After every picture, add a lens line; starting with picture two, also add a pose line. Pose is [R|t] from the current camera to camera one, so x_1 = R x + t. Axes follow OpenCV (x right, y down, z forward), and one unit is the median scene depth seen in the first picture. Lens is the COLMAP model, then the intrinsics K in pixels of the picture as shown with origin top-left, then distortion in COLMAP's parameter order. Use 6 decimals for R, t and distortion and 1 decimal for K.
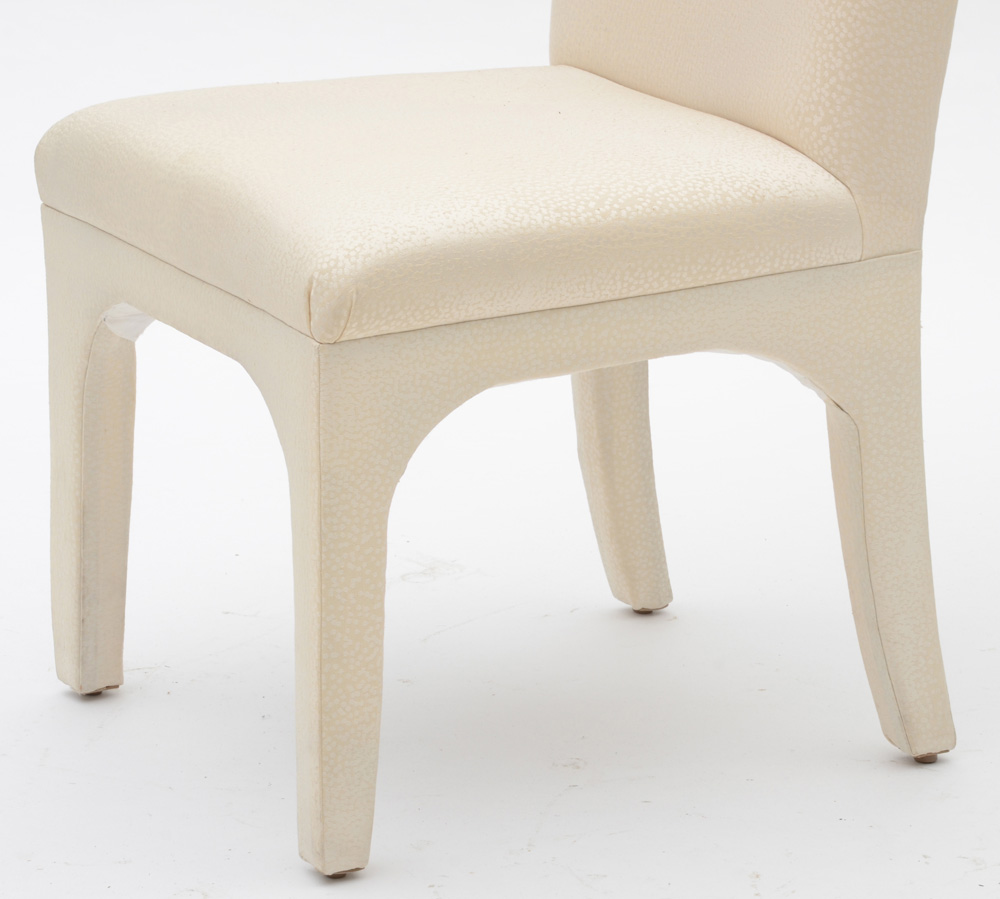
lens RADIAL K [[3636.8, 0, 500.0], [0, 3636.8, 449.5], [0, 0, 1]] dist [0.746762, -3.104060]
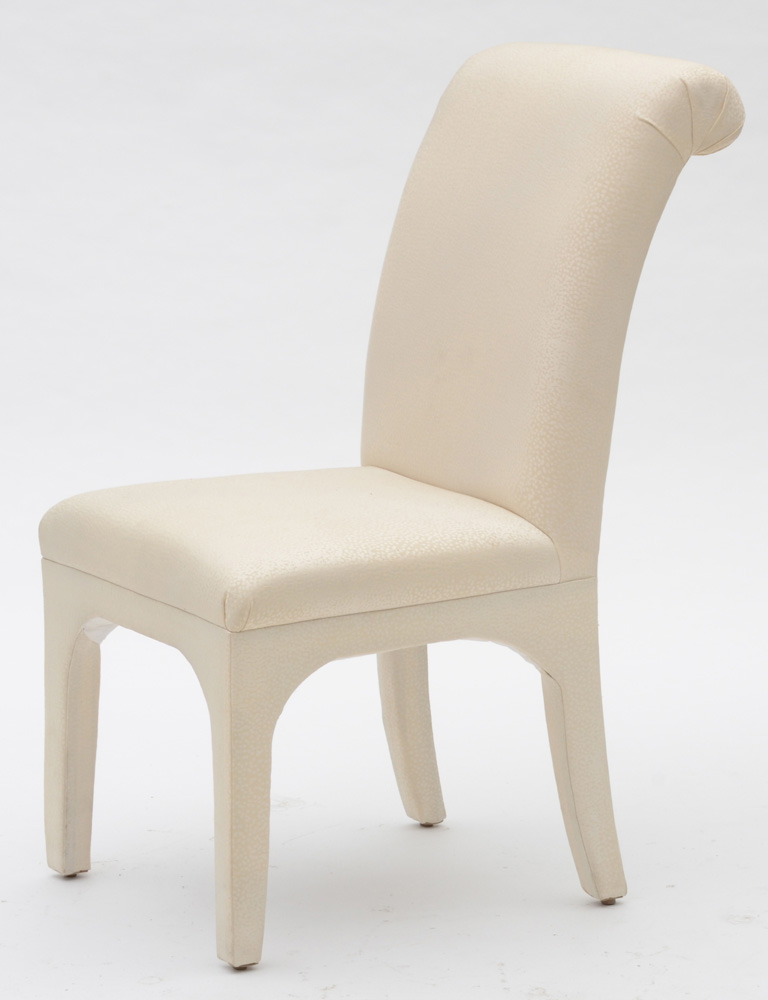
lens RADIAL K [[3601.1, 0, 384.0], [0, 3601.1, 500.0], [0, 0, 1]] dist [0.284727, 1.921355]
pose [[0.999270, -0.011952, 0.036296, -0.036459], [0.015570, 0.994754, -0.101102, 0.072253], [-0.034897, 0.101594, 0.994214, -0.584999]]
